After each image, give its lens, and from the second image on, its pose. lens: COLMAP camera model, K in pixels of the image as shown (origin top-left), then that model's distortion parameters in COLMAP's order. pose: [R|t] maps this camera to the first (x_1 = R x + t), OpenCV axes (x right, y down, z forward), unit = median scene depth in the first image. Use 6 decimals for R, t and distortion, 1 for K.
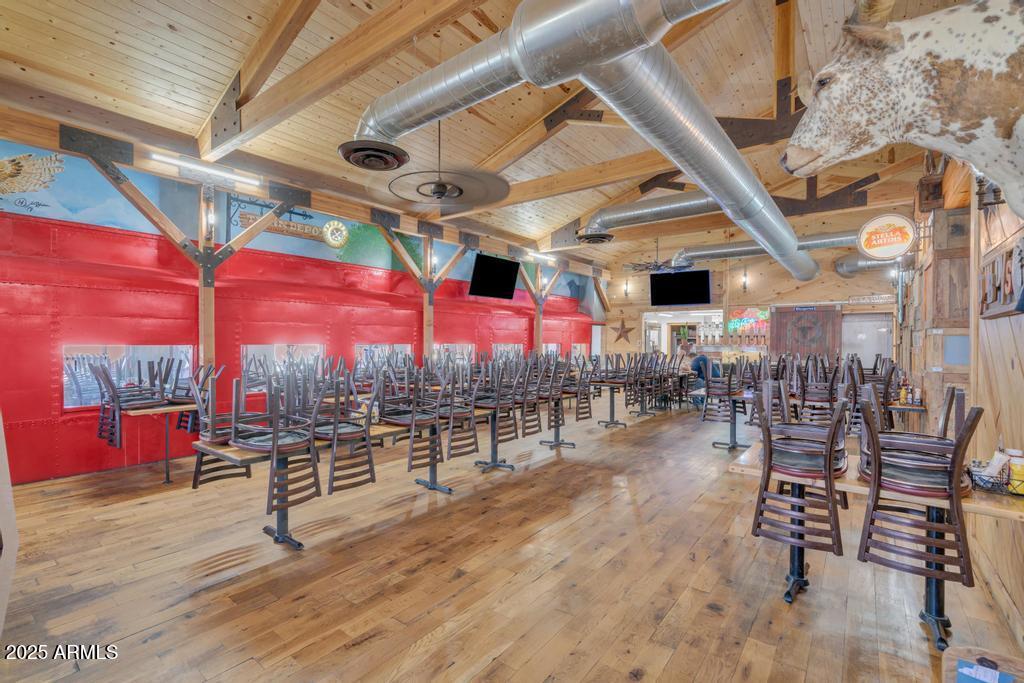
lens RADIAL K [[457.6, 0, 503.3], [0, 457.6, 347.9], [0, 0, 1]] dist [-0.009632, 0.004692]
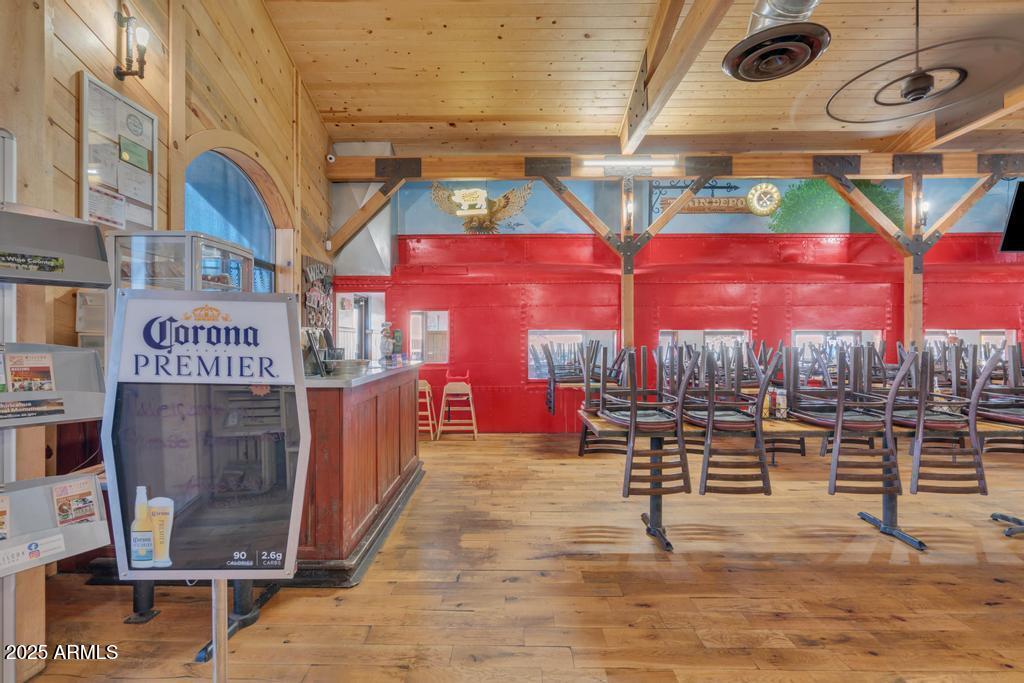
lens RADIAL K [[466.4, 0, 510.2], [0, 466.4, 344.2], [0, 0, 1]] dist [-0.002104, 0.002905]
pose [[0.611119, -0.001810, -0.791536, 0.041720], [-0.007629, 0.999937, -0.008177, 0.044594], [0.791502, 0.011036, 0.611067, 0.154111]]
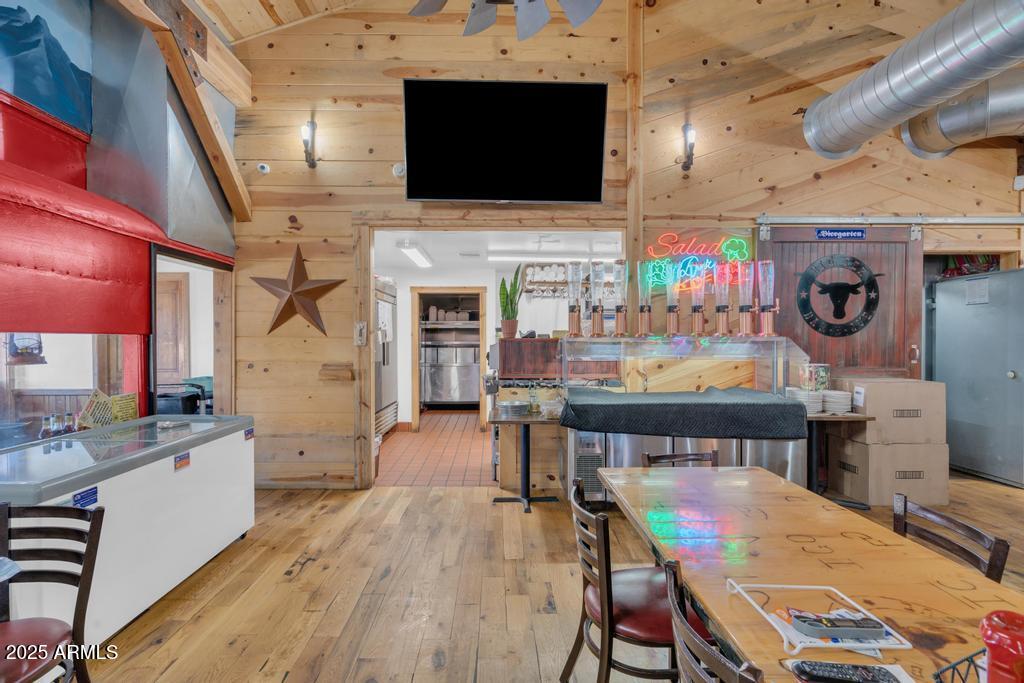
lens RADIAL K [[466.4, 0, 507.3], [0, 466.4, 346.8], [0, 0, 1]] dist [-0.002104, 0.002905]
pose [[0.775689, -0.012307, 0.630995, 0.565141], [0.013446, 0.999905, 0.002974, -0.003697], [-0.630972, 0.006178, 0.775781, 2.202970]]
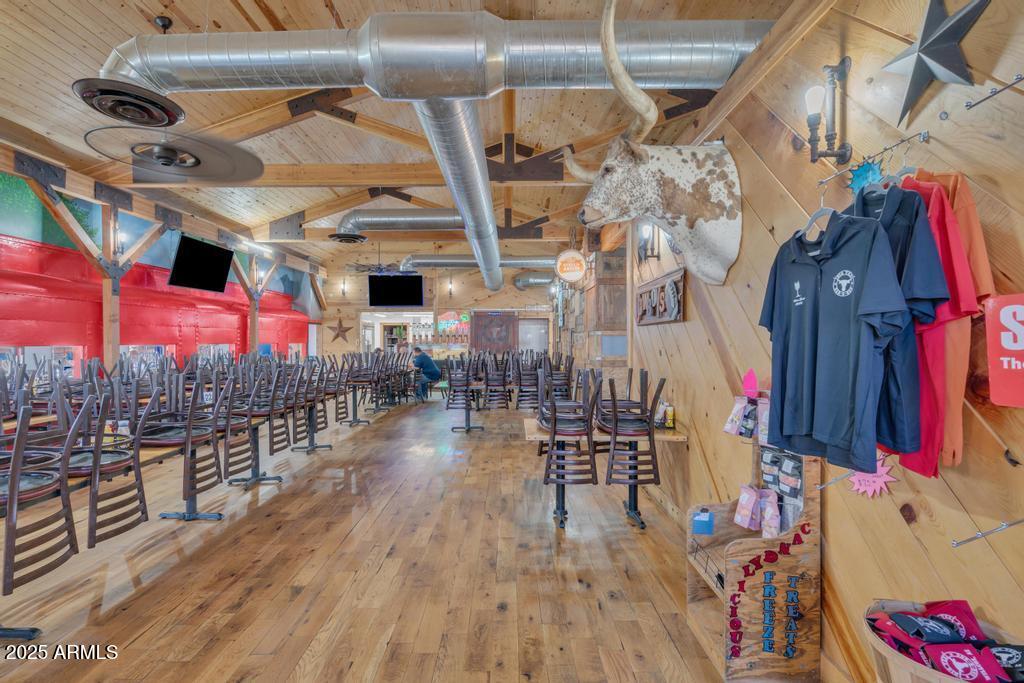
lens RADIAL K [[457.6, 0, 500.2], [0, 457.6, 346.9], [0, 0, 1]] dist [-0.009632, 0.004692]
pose [[0.797343, -0.013588, 0.603374, -0.194644], [0.013888, 0.999895, 0.004164, -0.000726], [-0.603367, 0.005059, 0.797447, 0.001083]]
